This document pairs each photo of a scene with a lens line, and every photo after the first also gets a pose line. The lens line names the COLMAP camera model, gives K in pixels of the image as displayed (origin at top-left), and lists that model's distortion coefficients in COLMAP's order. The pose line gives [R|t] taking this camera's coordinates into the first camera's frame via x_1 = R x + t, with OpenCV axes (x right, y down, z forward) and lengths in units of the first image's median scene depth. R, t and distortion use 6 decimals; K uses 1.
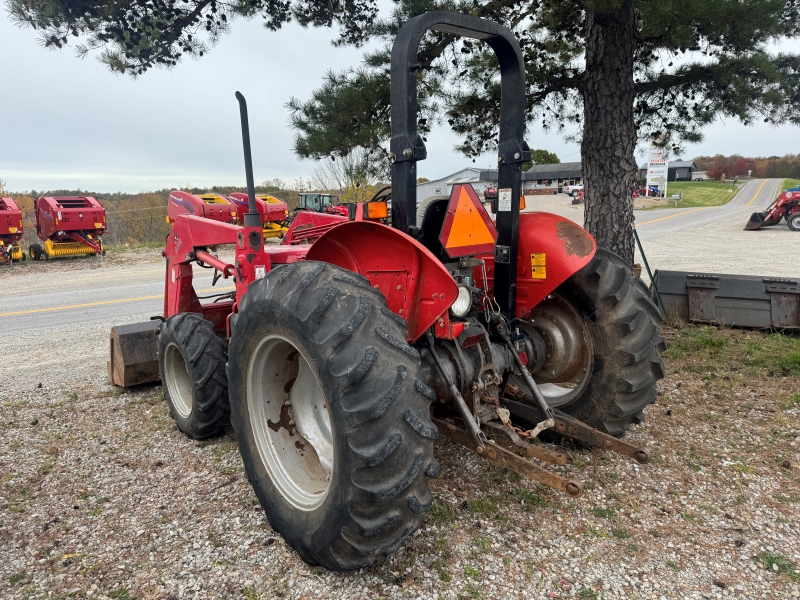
lens RADIAL K [[549.5, 0, 404.7], [0, 549.5, 297.0], [0, 0, 1]] dist [0.079379, -0.097632]
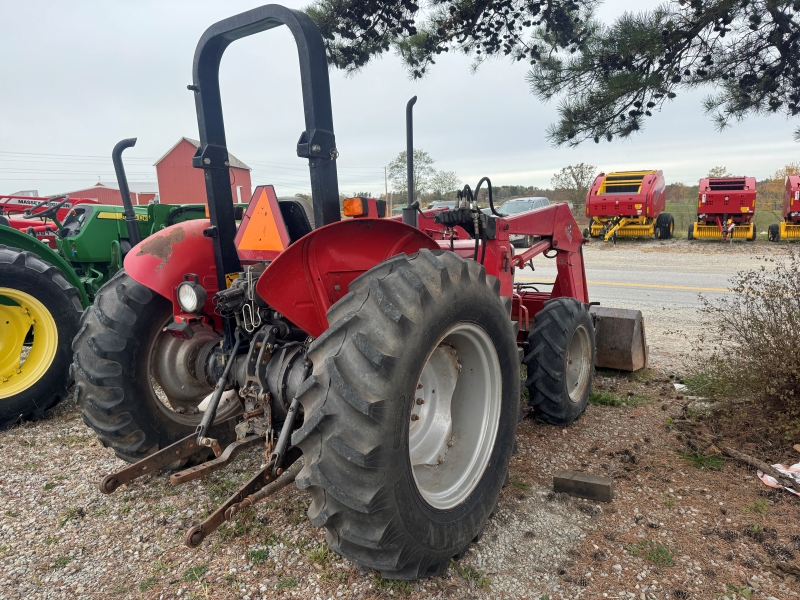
lens RADIAL K [[562.7, 0, 400.0], [0, 562.7, 300.0], [0, 0, 1]] dist [-0.000325, 0.002356]
pose [[0.263452, 0.179412, -0.947842, 0.420625], [-0.136966, 0.979556, 0.147346, -0.070267], [0.954900, 0.091003, 0.282640, 0.361095]]
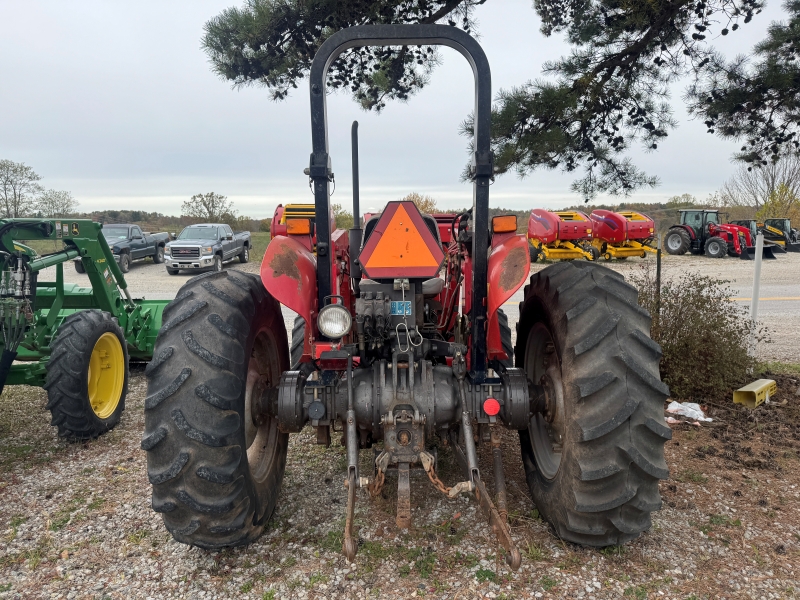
lens RADIAL K [[545.9, 0, 402.0], [0, 545.9, 298.4], [0, 0, 1]] dist [0.121532, -0.164135]
pose [[0.783046, 0.102361, -0.613483, 0.258101], [-0.118661, 0.992833, 0.014198, -0.021071], [0.610540, 0.061679, 0.789580, 0.100296]]
